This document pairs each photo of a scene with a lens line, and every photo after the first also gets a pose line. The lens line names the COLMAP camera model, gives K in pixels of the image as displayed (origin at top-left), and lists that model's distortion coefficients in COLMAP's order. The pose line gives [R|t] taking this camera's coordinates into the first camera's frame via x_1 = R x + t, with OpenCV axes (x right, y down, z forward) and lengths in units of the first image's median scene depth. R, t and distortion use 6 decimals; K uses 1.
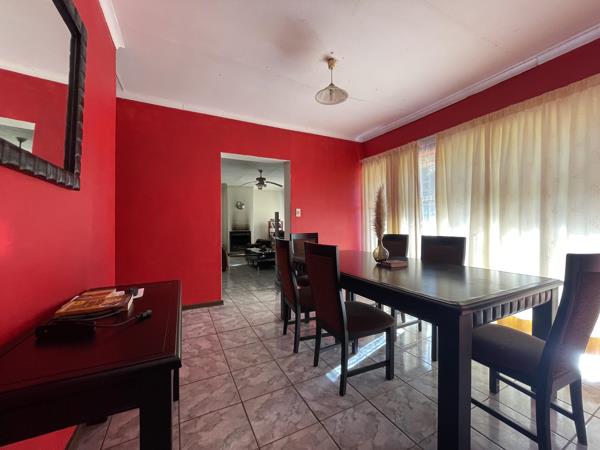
lens RADIAL K [[241.7, 0, 301.8], [0, 241.7, 225.8], [0, 0, 1]] dist [-0.008850, 0.000089]
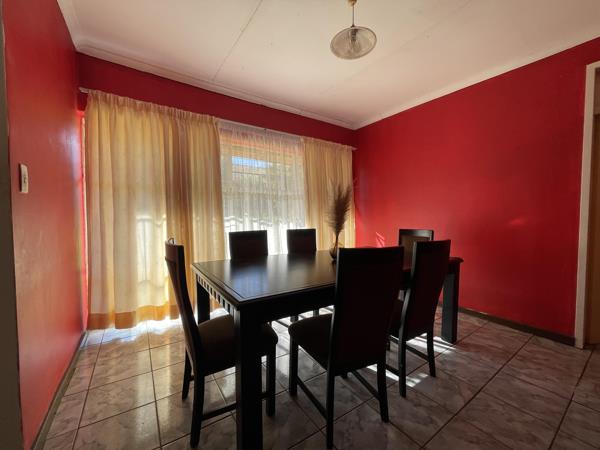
lens RADIAL K [[241.7, 0, 301.7], [0, 241.7, 229.0], [0, 0, 1]] dist [-0.008850, 0.000089]
pose [[-0.114533, -0.030095, 0.992963, -0.466726], [0.014515, 0.999384, 0.031964, 0.005460], [-0.993313, 0.018074, -0.114026, 0.984691]]
